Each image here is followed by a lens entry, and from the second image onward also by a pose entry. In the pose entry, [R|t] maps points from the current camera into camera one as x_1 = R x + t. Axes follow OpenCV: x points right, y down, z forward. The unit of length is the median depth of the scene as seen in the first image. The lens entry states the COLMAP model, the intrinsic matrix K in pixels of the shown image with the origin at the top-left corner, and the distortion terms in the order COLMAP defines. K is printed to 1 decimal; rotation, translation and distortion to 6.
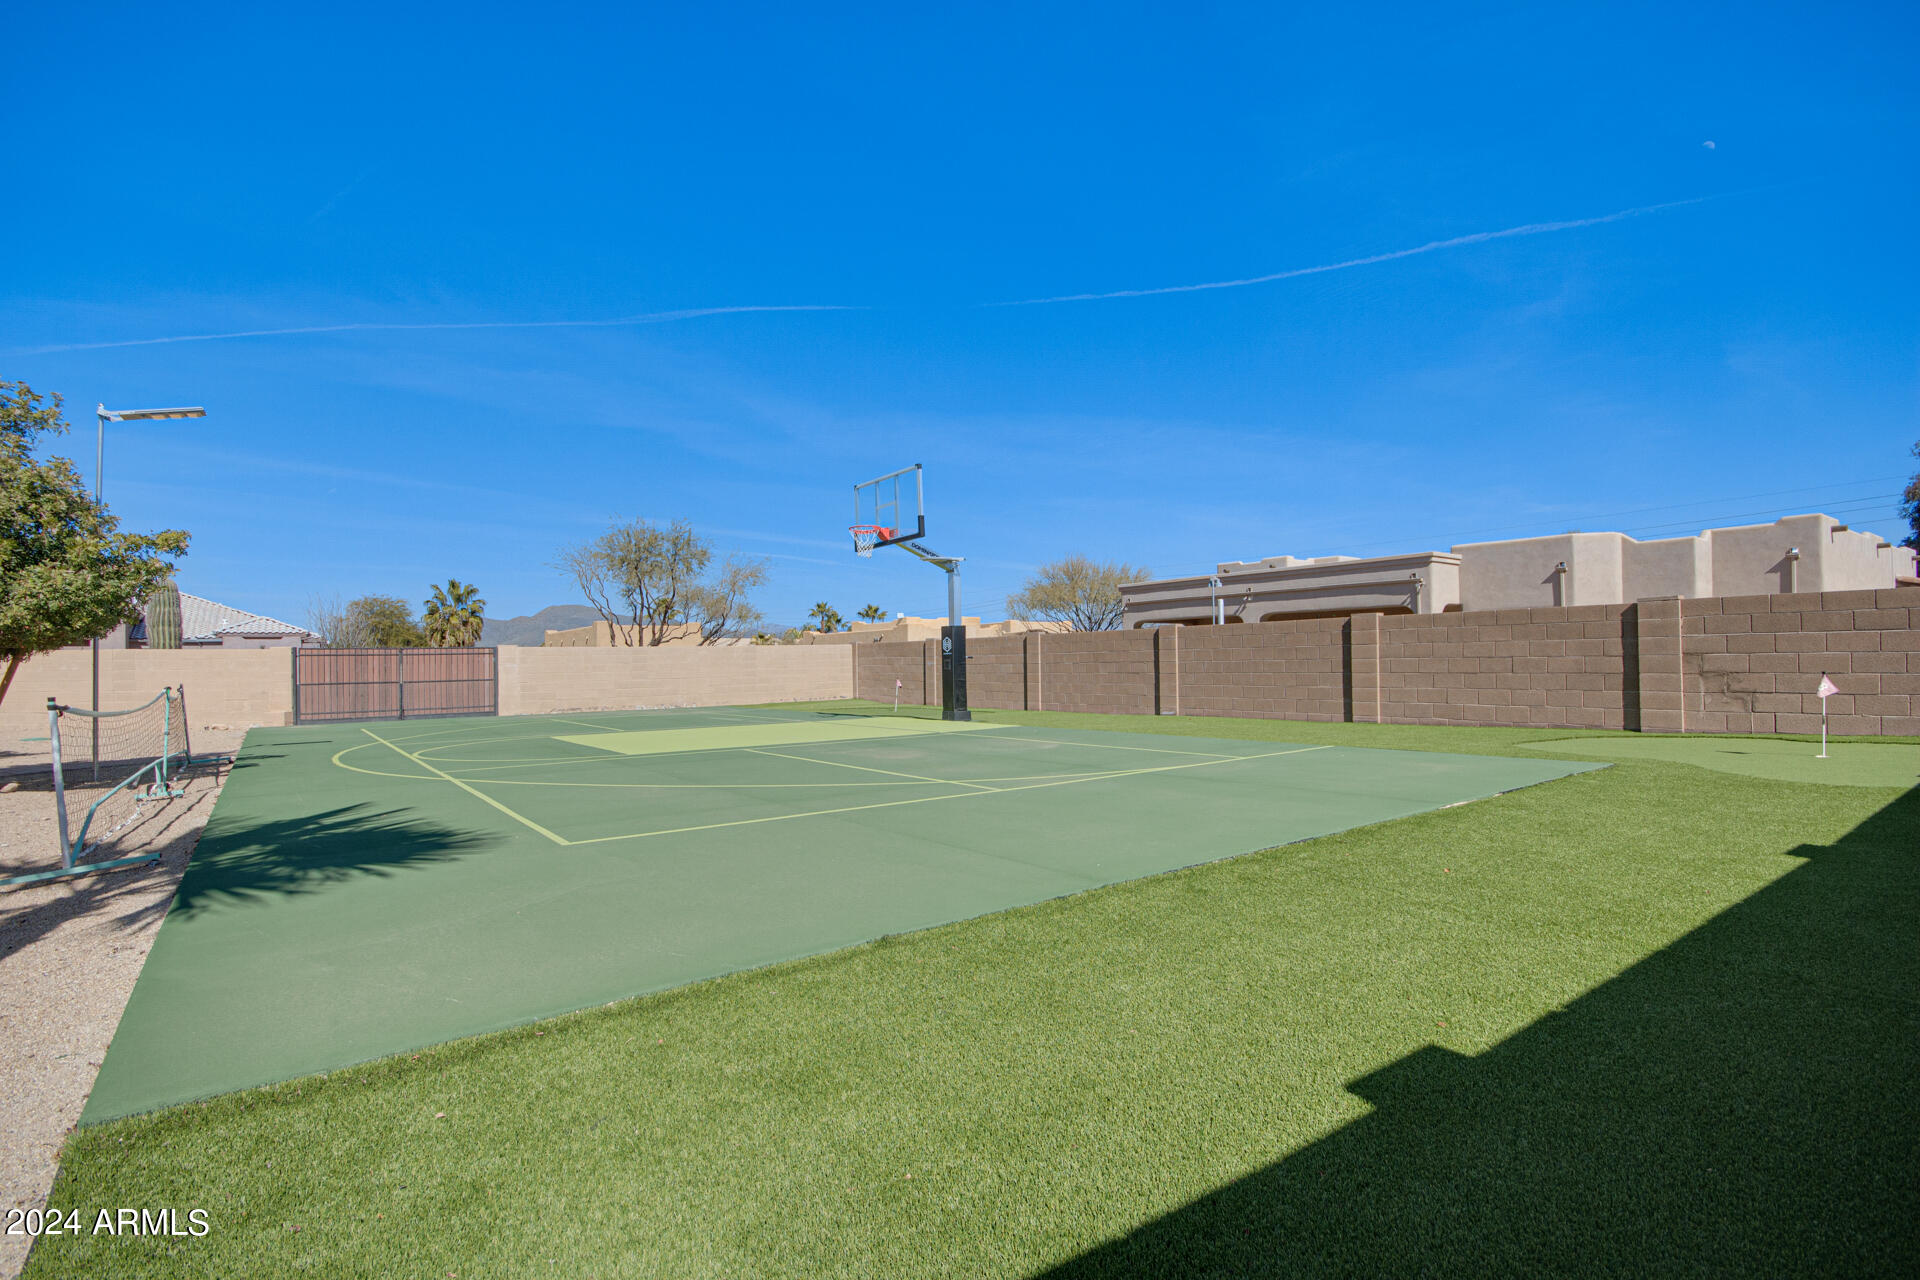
lens RADIAL K [[898.2, 0, 956.1], [0, 898.2, 649.2], [0, 0, 1]] dist [-0.000128, 0.000003]
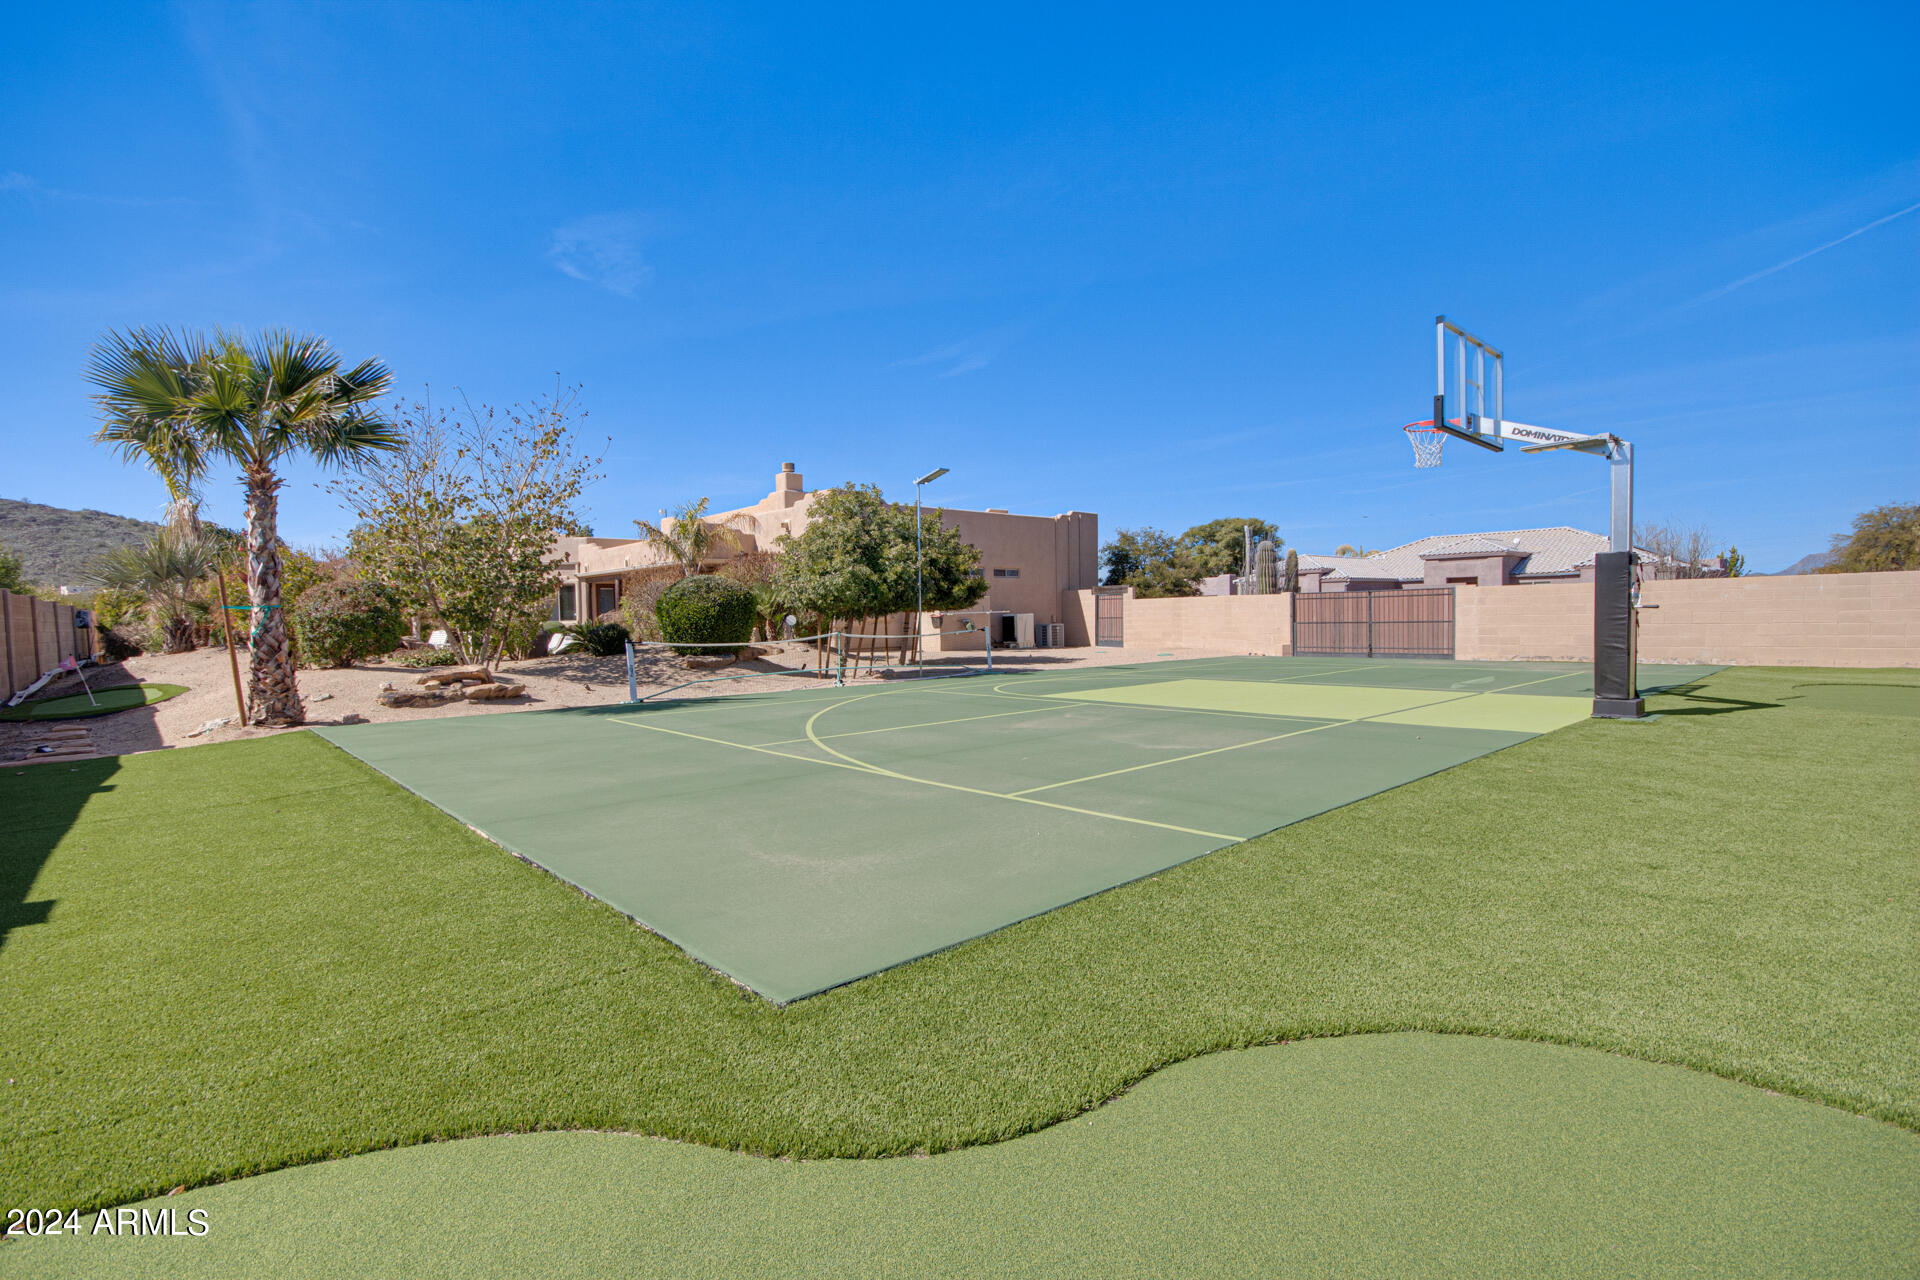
lens RADIAL K [[898.2, 0, 955.2], [0, 898.2, 639.0], [0, 0, 1]] dist [-0.000128, 0.000003]
pose [[0.108725, 0.040252, -0.993257, 0.381698], [0.032283, 0.998510, 0.043999, -0.006736], [0.993548, -0.036849, 0.107263, 0.369575]]
